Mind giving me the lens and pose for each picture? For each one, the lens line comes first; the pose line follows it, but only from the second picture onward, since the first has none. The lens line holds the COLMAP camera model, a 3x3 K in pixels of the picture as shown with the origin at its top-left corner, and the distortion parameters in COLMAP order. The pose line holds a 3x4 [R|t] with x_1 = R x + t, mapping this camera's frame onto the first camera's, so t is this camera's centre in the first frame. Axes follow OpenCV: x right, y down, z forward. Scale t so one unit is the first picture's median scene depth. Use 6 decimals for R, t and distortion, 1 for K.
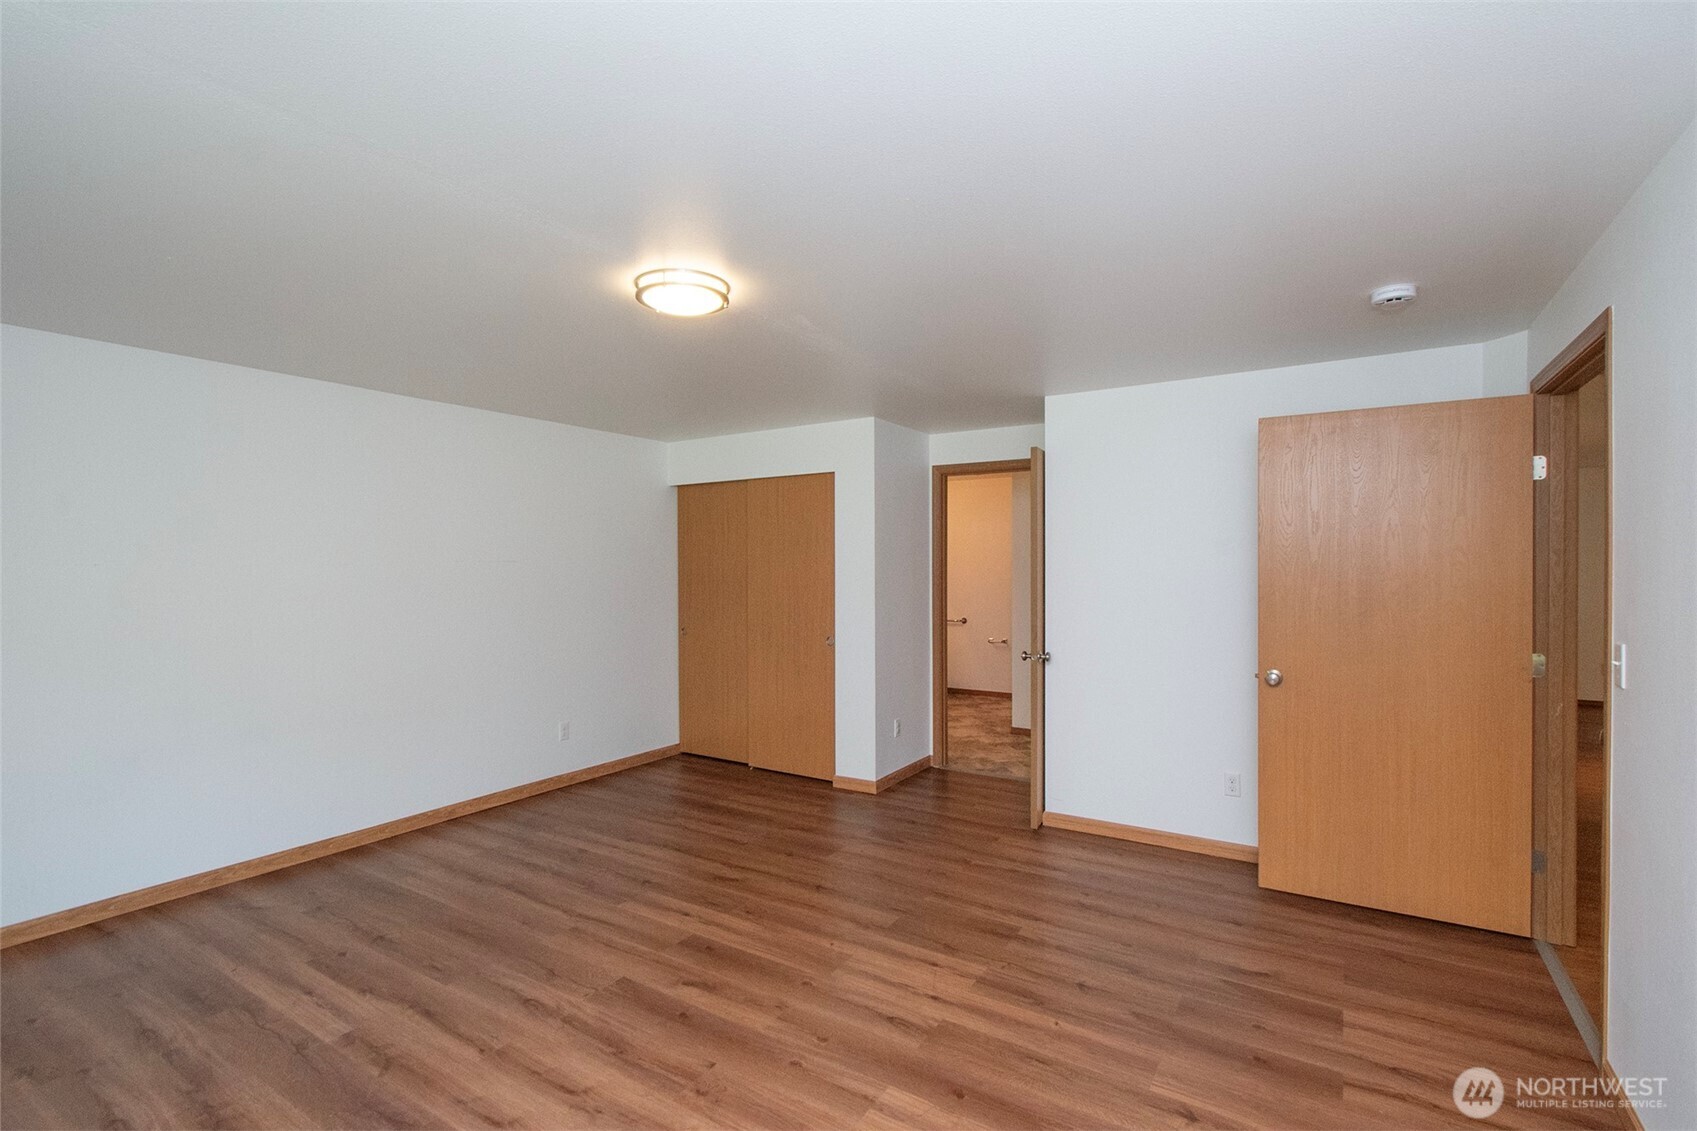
lens RADIAL K [[770.9, 0, 774.7], [0, 770.9, 550.6], [0, 0, 1]] dist [0.001074, 0.000072]
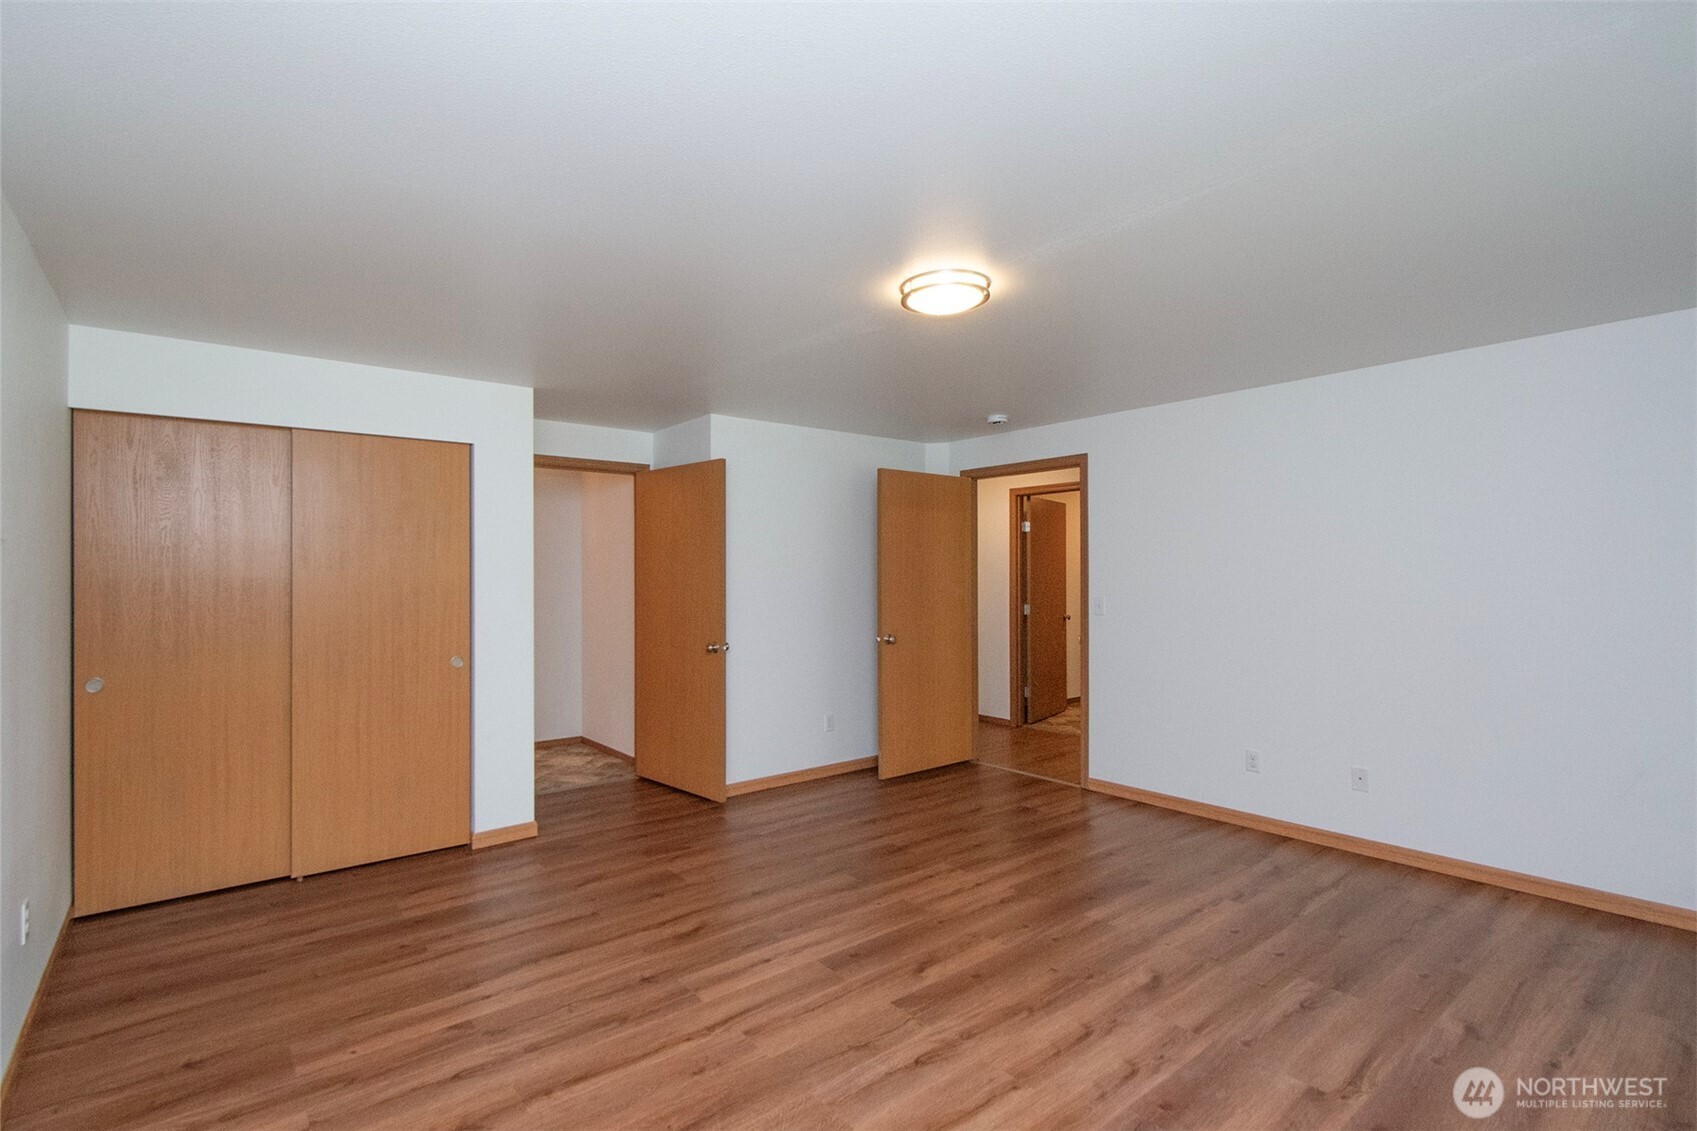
lens RADIAL K [[809.0, 0, 855.0], [0, 809.0, 572.4], [0, 0, 1]] dist [-0.001546, -0.000370]
pose [[0.288938, 0.001167, 0.957347, -0.850752], [-0.011447, 0.999932, 0.002236, 0.033557], [-0.957279, -0.011605, 0.288932, 0.585444]]
